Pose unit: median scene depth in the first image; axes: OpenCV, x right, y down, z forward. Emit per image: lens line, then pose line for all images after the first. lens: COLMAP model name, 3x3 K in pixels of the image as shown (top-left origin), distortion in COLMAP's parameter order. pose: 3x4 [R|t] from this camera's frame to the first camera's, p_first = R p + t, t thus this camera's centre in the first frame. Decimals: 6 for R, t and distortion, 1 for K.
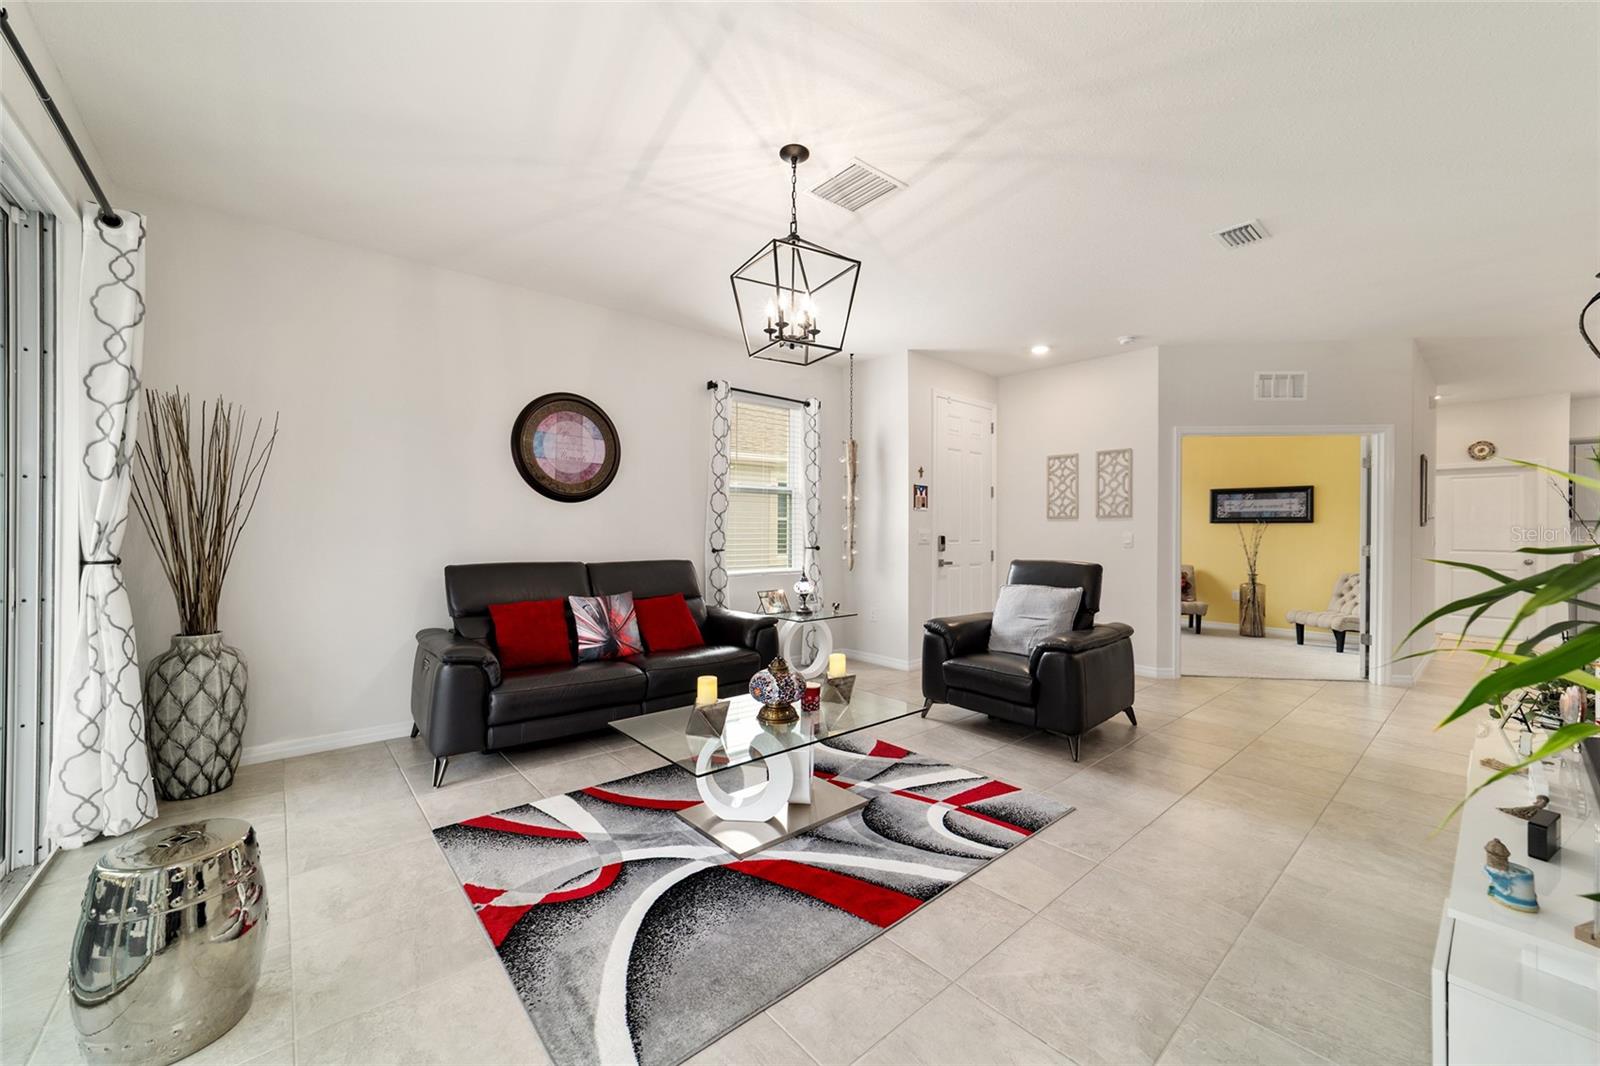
lens RADIAL K [[613.7, 0, 798.3], [0, 613.7, 533.8], [0, 0, 1]] dist [-0.019648, 0.009498]
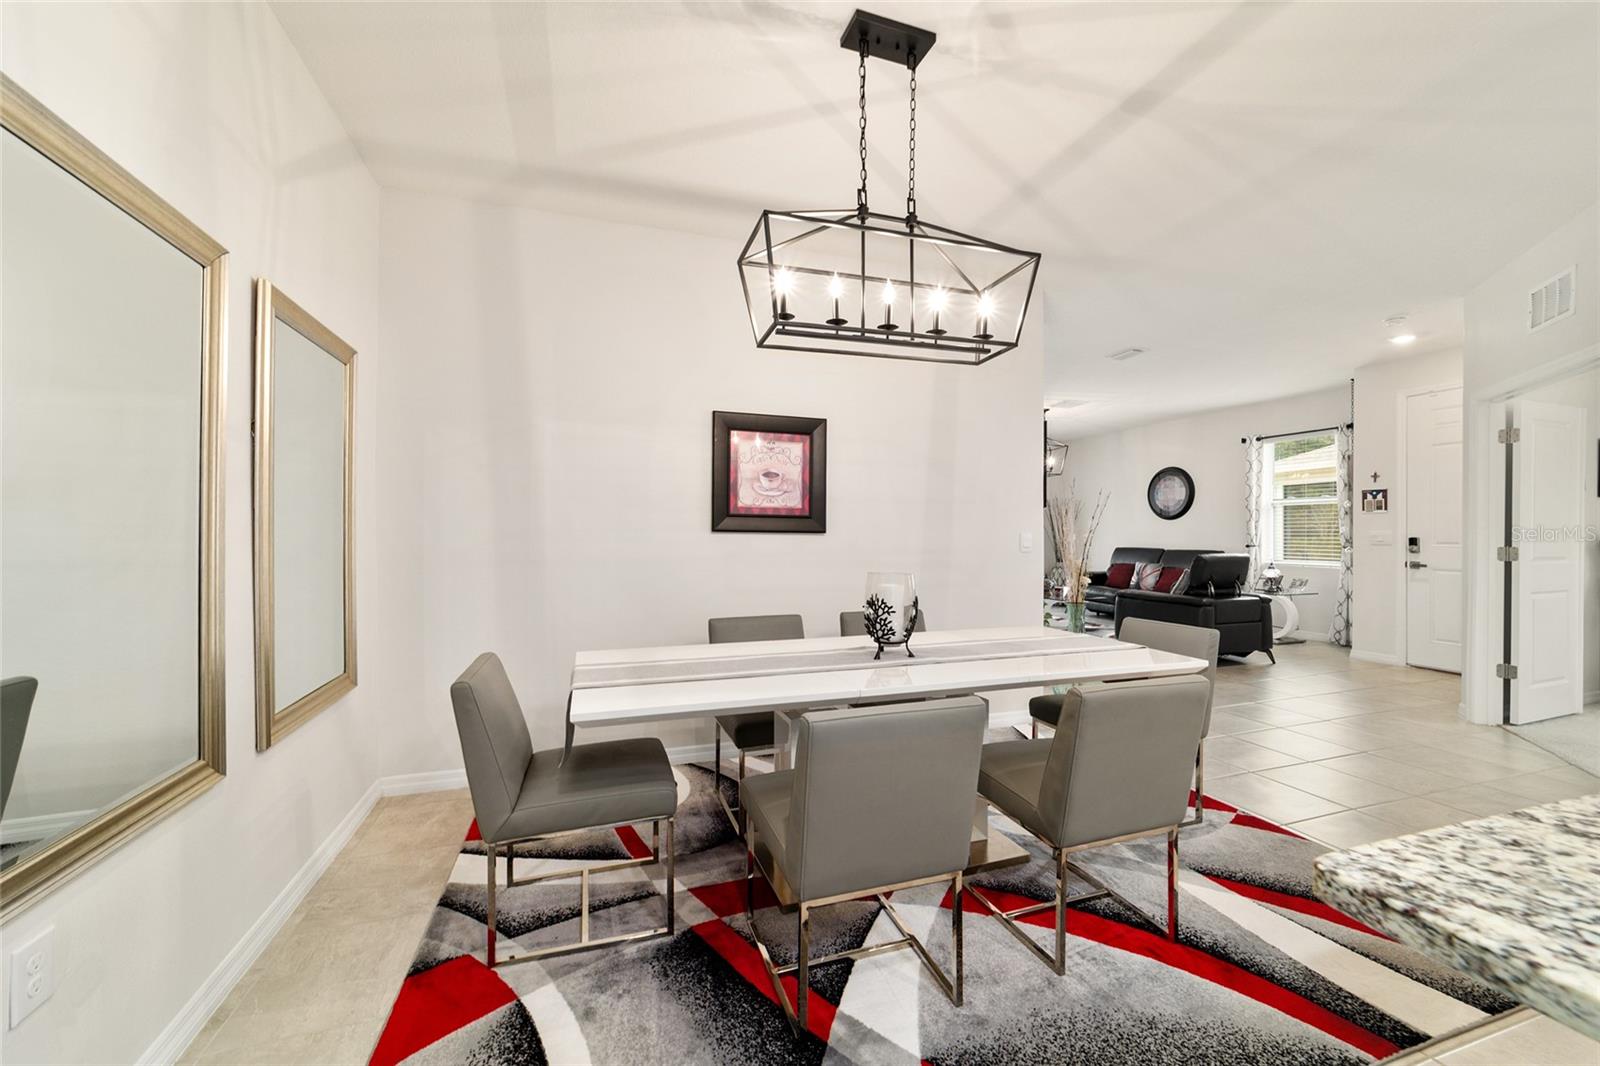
lens RADIAL K [[621.7, 0, 792.7], [0, 621.7, 536.0], [0, 0, 1]] dist [-0.027028, 0.014353]
pose [[-0.375031, -0.002838, -0.927008, 1.716954], [-0.008236, 0.999966, 0.000271, 0.010482], [0.926976, 0.007736, -0.375042, 0.512409]]
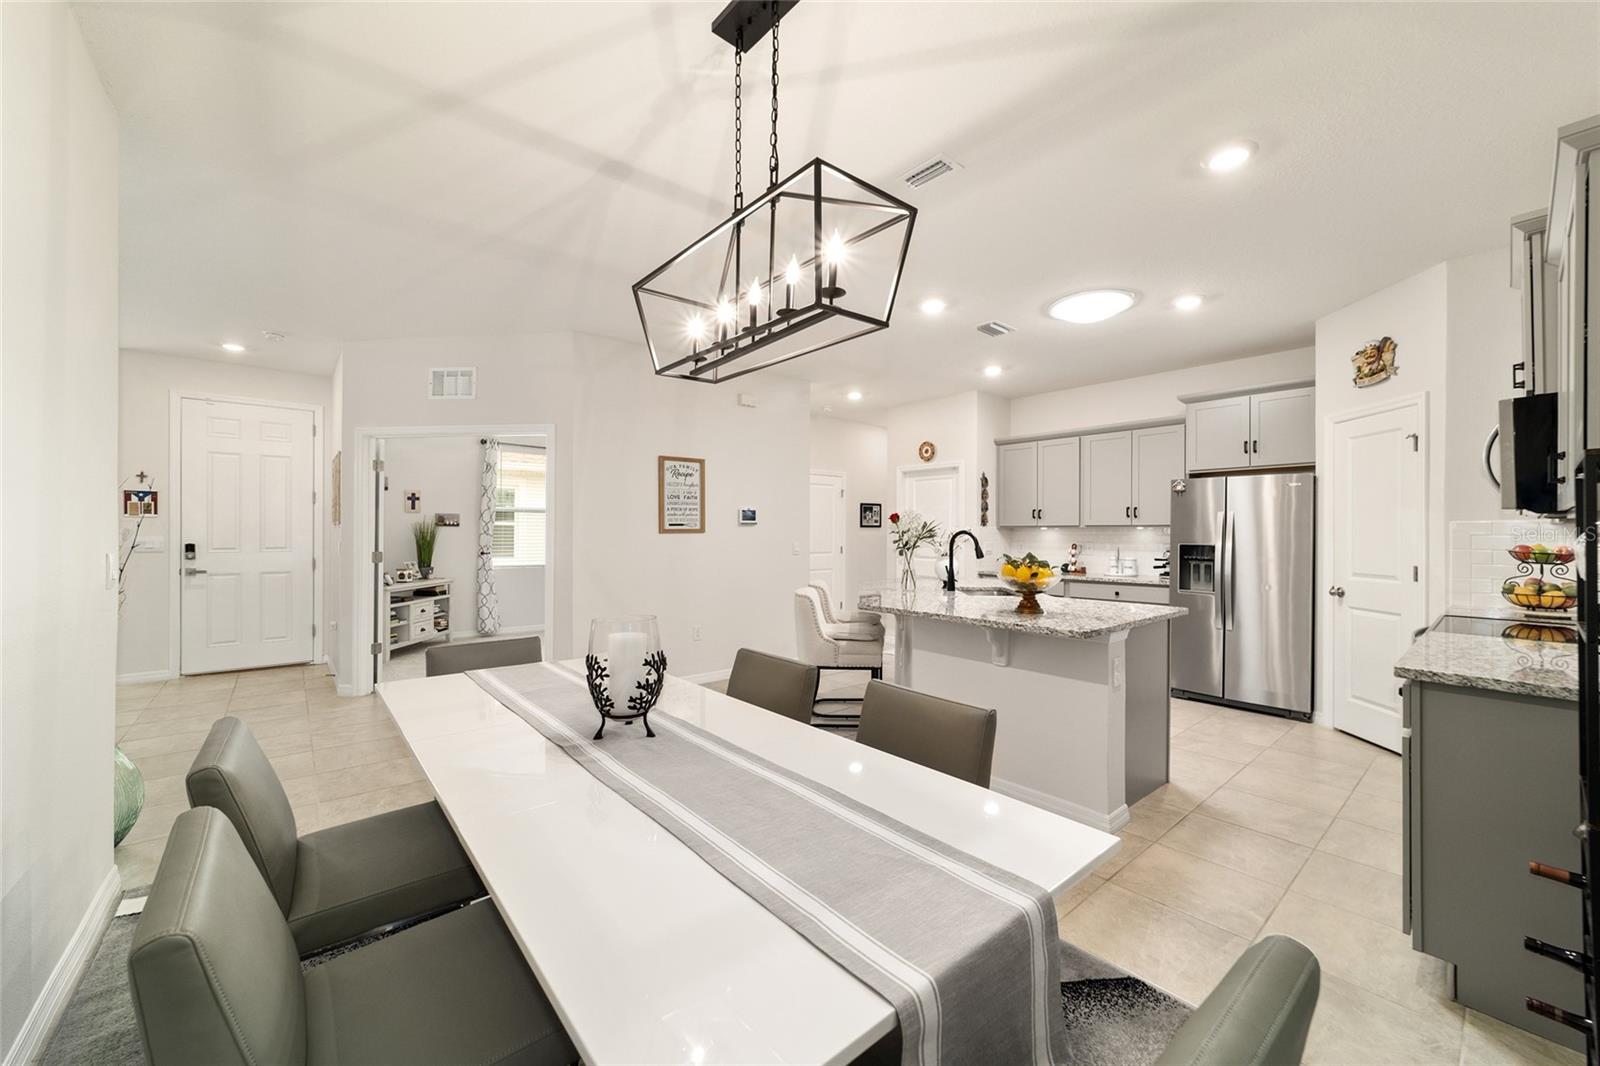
lens RADIAL K [[613.7, 0, 798.3], [0, 613.7, 533.8], [0, 0, 1]] dist [-0.019648, 0.009498]
pose [[0.999980, -0.001270, -0.006146, 1.350635], [0.001238, 0.999985, -0.005301, -0.006367], [0.006152, 0.005293, 0.999967, 0.067817]]
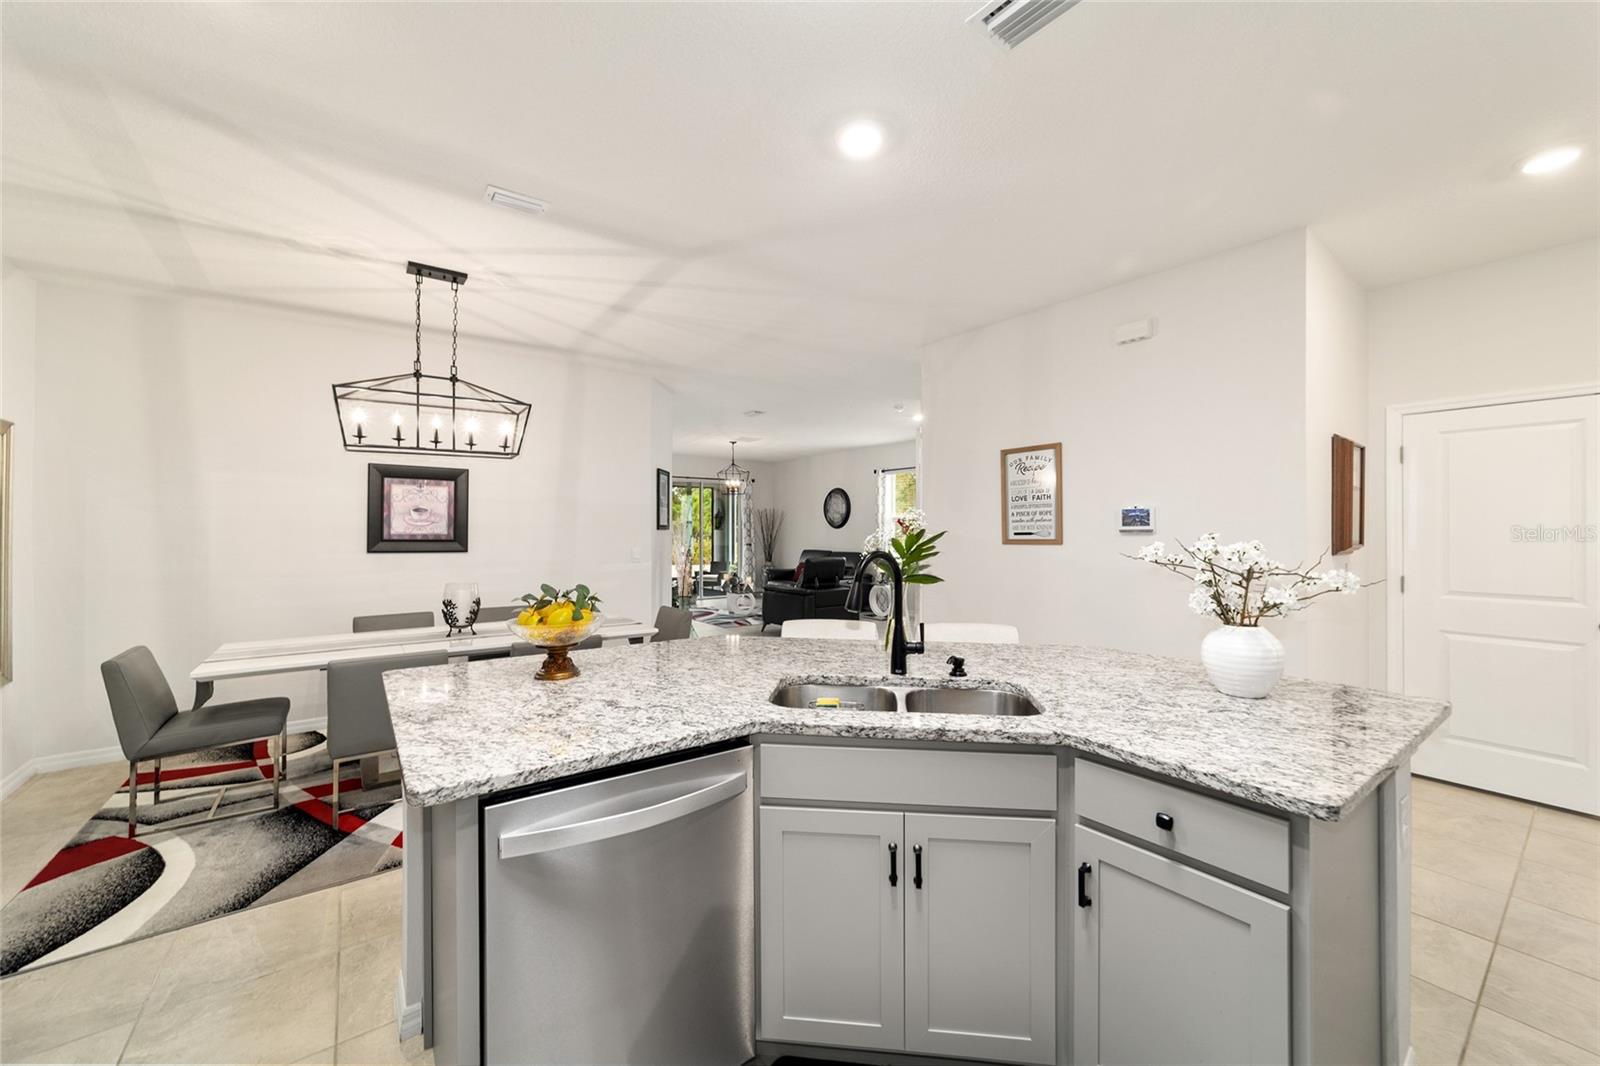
lens RADIAL K [[617.5, 0, 796.9], [0, 617.5, 527.4], [0, 0, 1]] dist [-0.017508, 0.008829]
pose [[-0.072585, -0.009603, -0.997316, 1.973348], [-0.007173, 0.999933, -0.009106, -0.026552], [0.997336, 0.006493, -0.072649, 0.868034]]
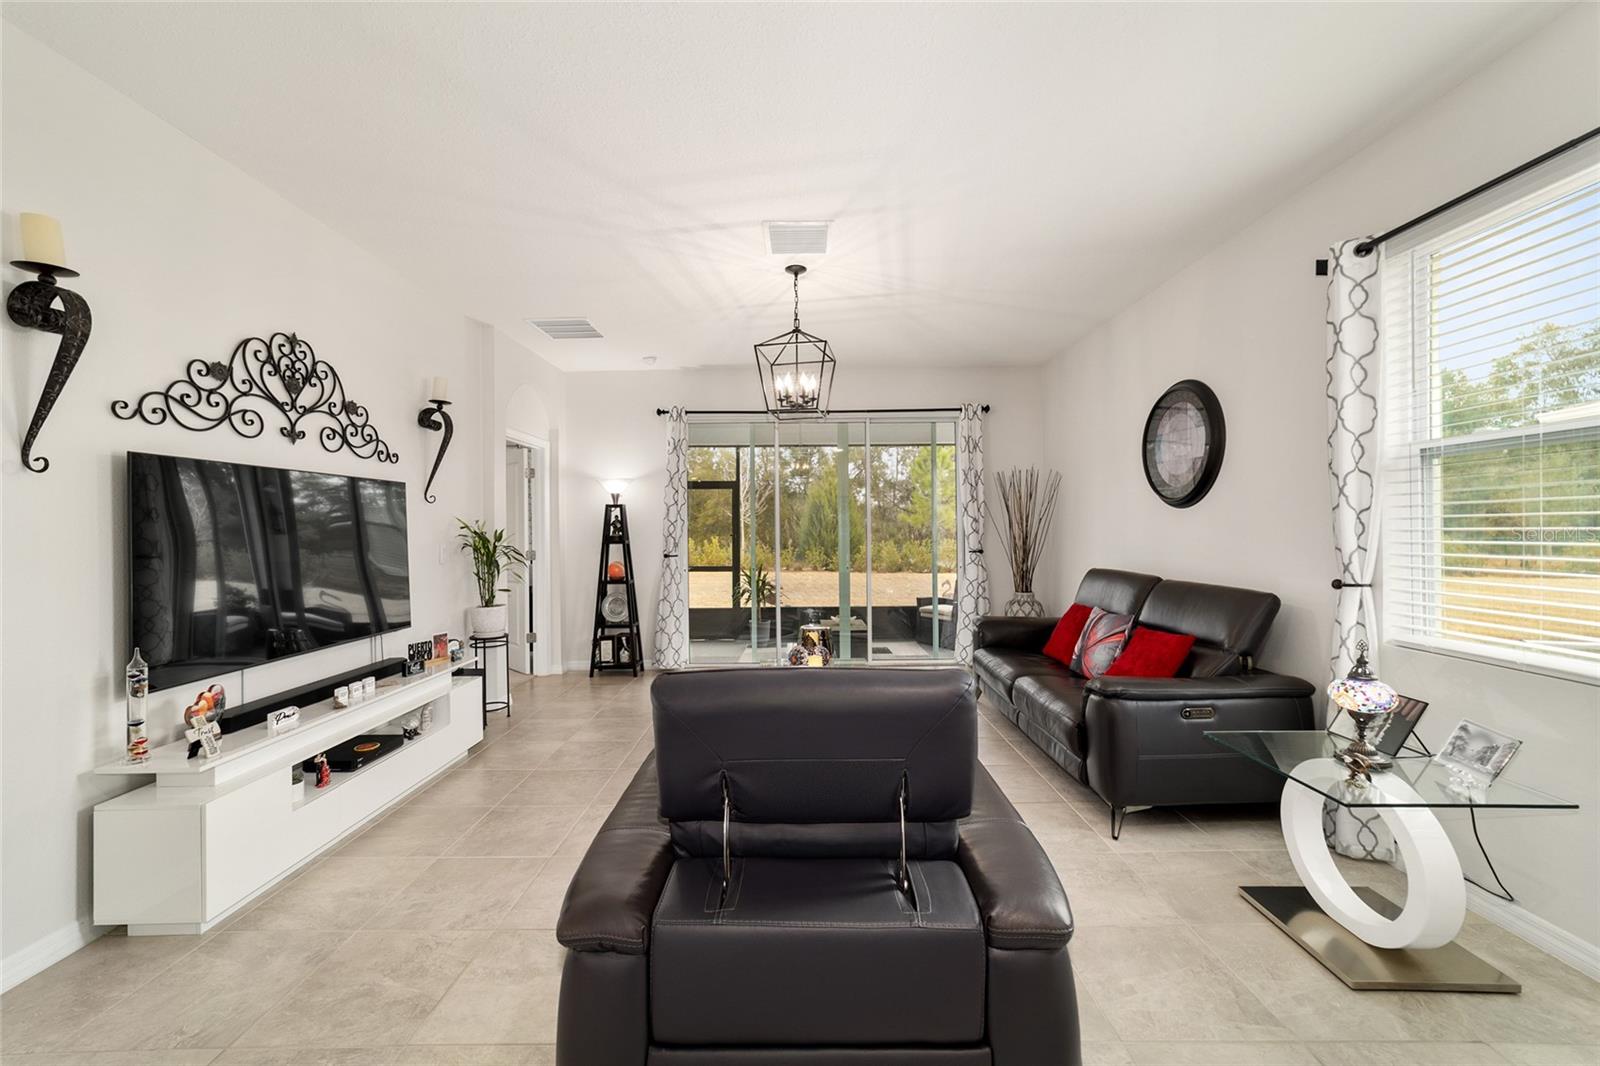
lens RADIAL K [[616.6, 0, 798.6], [0, 616.6, 531.2], [0, 0, 1]] dist [-0.017910, 0.008366]
pose [[-0.653163, 0.002795, -0.757212, 0.535219], [0.000732, 0.999995, 0.003060, -0.018904], [0.757217, 0.001444, -0.653162, 0.982228]]
